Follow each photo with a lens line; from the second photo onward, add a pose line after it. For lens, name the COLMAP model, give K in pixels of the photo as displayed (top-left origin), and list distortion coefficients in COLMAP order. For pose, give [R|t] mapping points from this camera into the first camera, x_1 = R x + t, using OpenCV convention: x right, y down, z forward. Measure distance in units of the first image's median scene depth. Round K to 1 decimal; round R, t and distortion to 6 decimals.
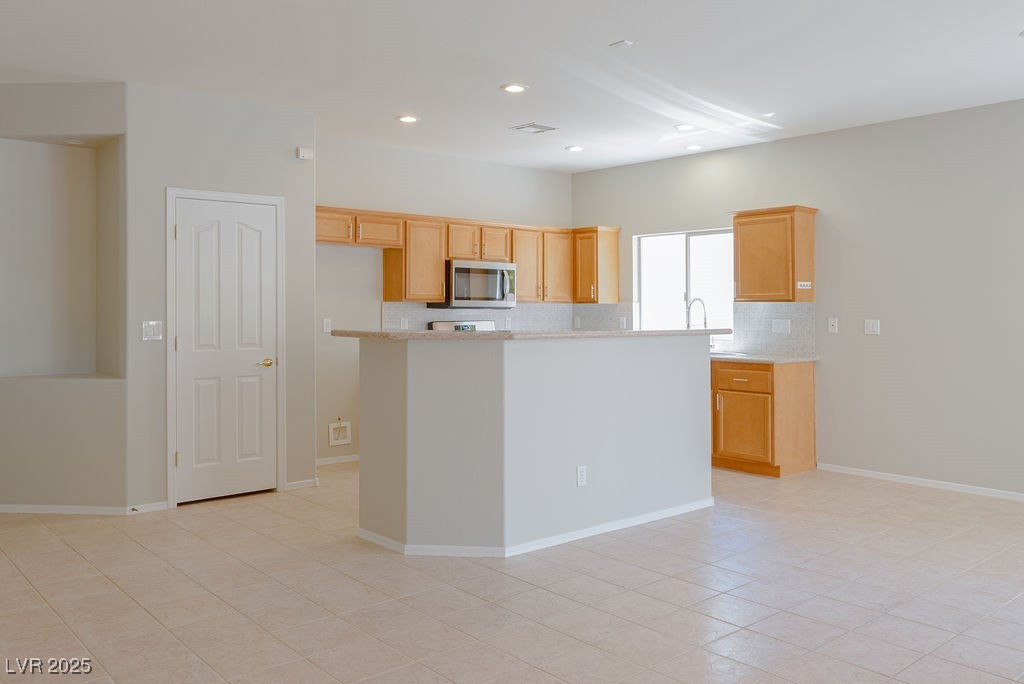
lens RADIAL K [[826.3, 0, 511.7], [0, 826.3, 313.8], [0, 0, 1]] dist [-0.000342, 0.000412]
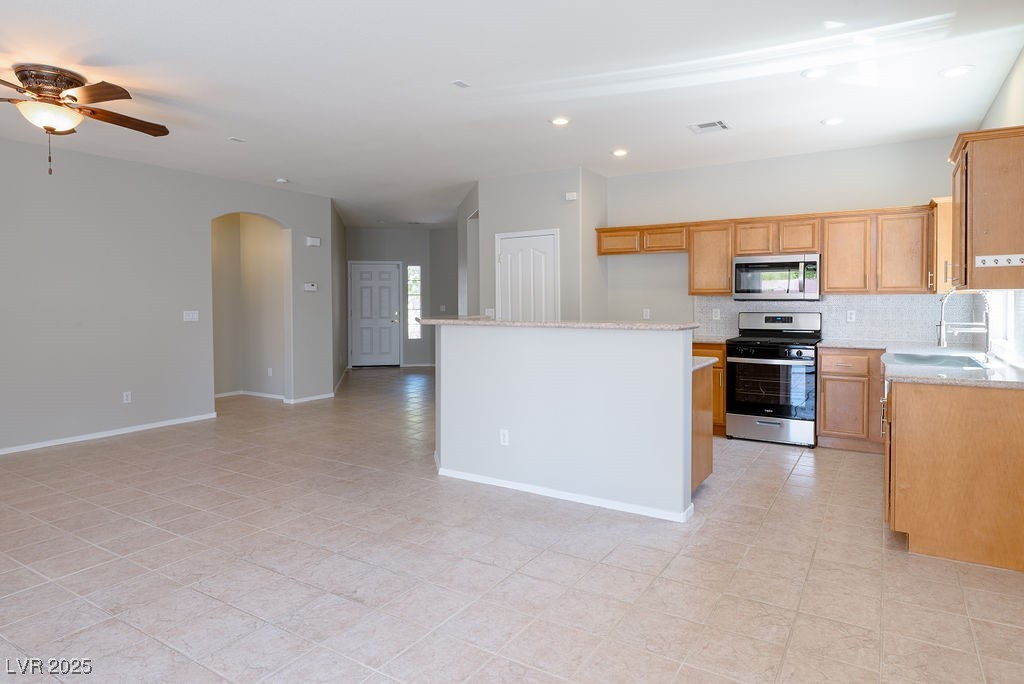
lens RADIAL K [[582.8, 0, 512.0], [0, 582.8, 326.8], [0, 0, 1]] dist [-0.002658, 0.000175]
pose [[0.298476, 0.039147, -0.953614, 0.648370], [-0.000272, 0.999162, 0.040932, -0.003788], [0.954417, -0.011958, 0.298237, 0.533994]]
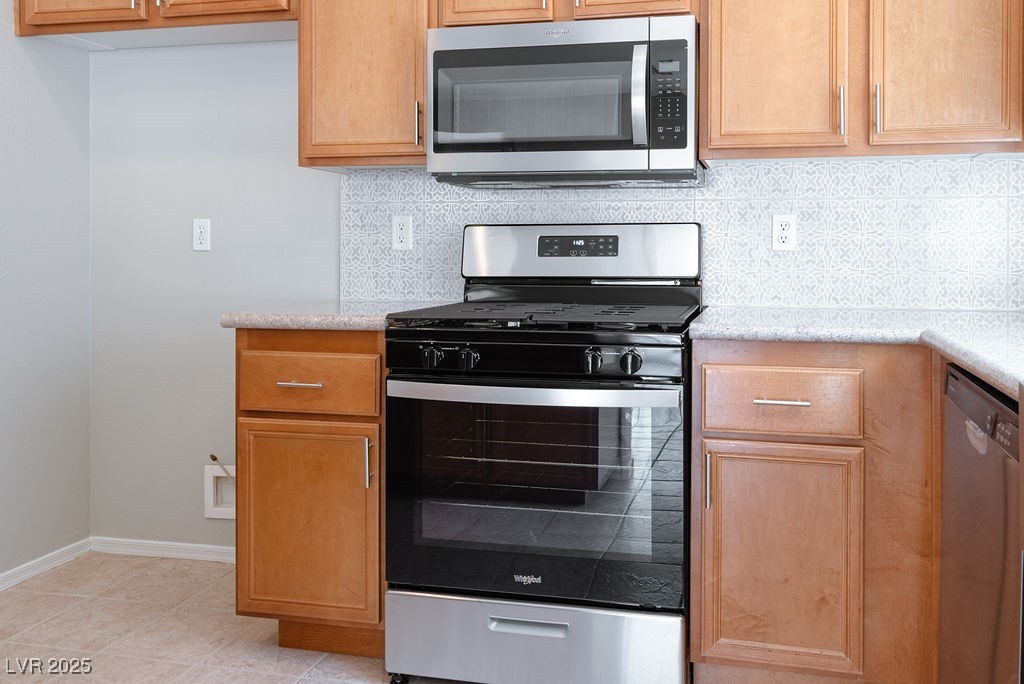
lens RADIAL K [[985.3, 0, 512.6], [0, 985.3, 305.6], [0, 0, 1]] dist [0.006039, 0.001339]
pose [[0.571526, 0.050094, -0.819053, 0.295560], [-0.000824, 0.998169, 0.060474, 0.021157], [0.820583, -0.033887, 0.570521, 0.887488]]
